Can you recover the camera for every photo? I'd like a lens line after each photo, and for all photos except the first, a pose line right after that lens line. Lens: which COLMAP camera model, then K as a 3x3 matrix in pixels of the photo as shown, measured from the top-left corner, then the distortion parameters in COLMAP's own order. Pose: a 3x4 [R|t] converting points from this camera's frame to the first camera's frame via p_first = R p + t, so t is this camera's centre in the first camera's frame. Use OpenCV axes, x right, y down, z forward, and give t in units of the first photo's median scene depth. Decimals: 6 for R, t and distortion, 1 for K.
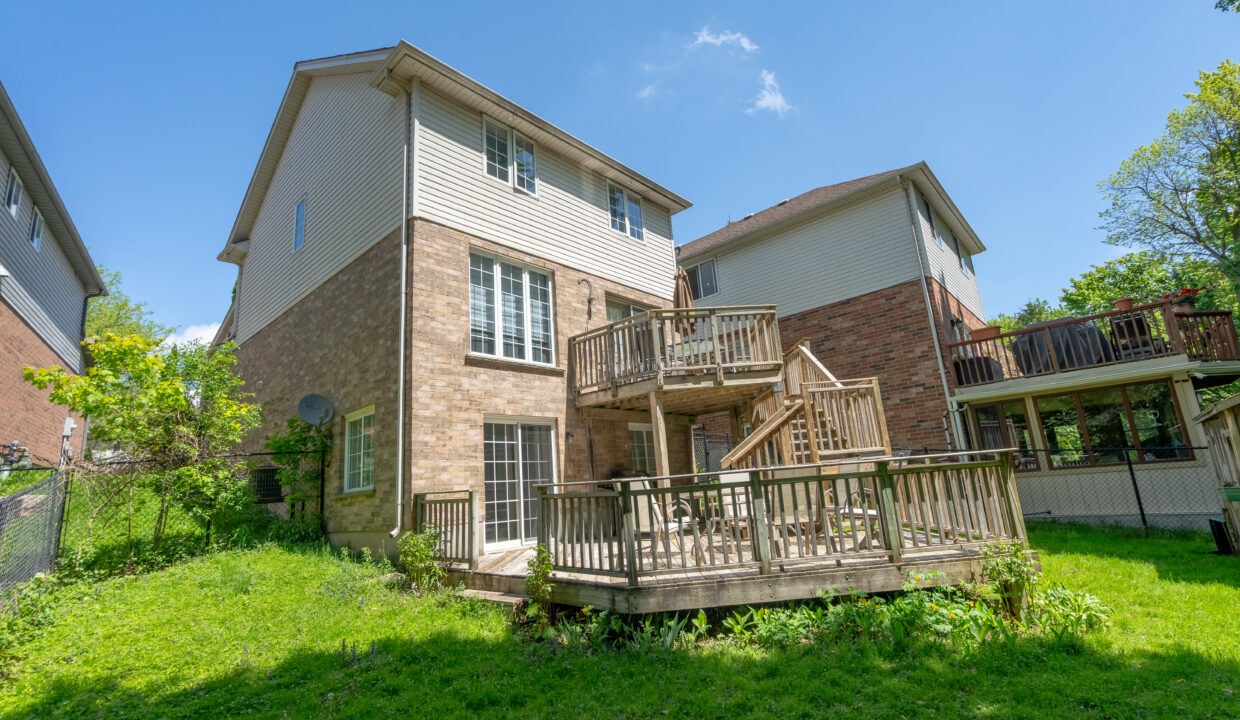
lens RADIAL K [[564.9, 0, 612.7], [0, 564.9, 360.3], [0, 0, 1]] dist [-0.000173, 0.000260]
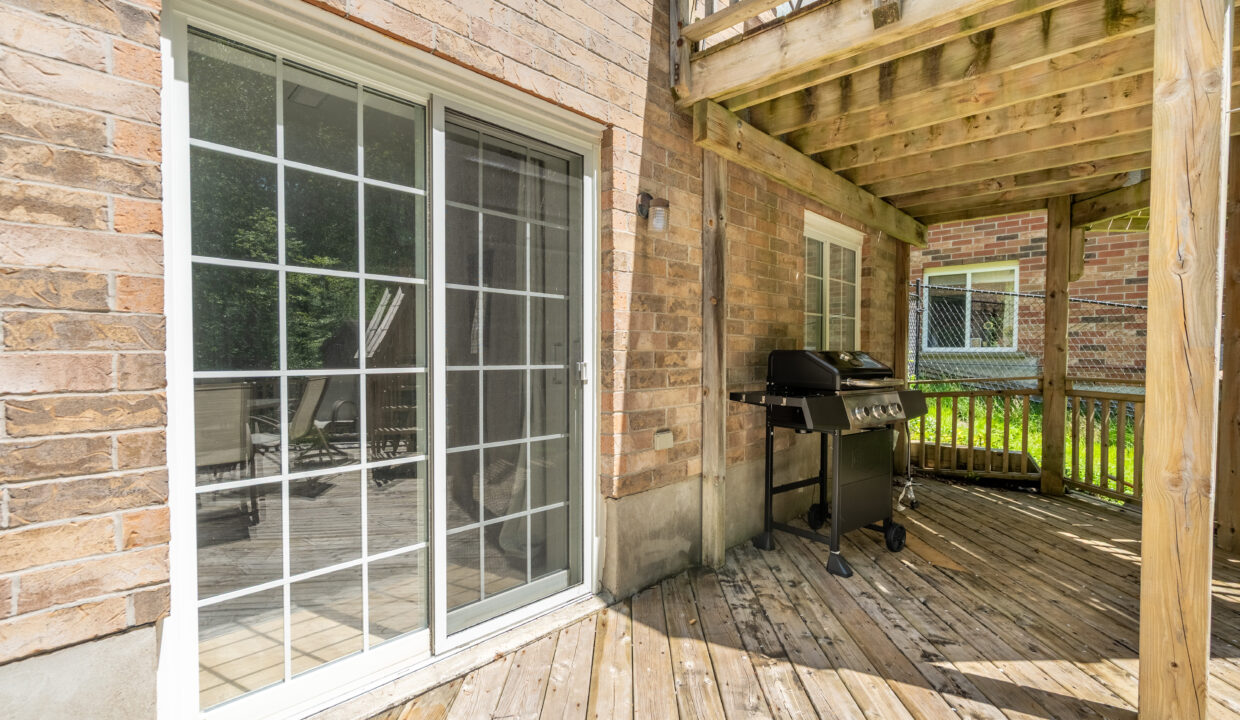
lens RADIAL K [[564.9, 0, 619.9], [0, 564.9, 359.0], [0, 0, 1]] dist [-0.000173, 0.000260]
pose [[0.997485, 0.069793, -0.012319, -0.083668], [-0.064792, 0.968475, 0.240536, 0.140125], [0.028718, -0.239133, 0.970562, 0.731189]]
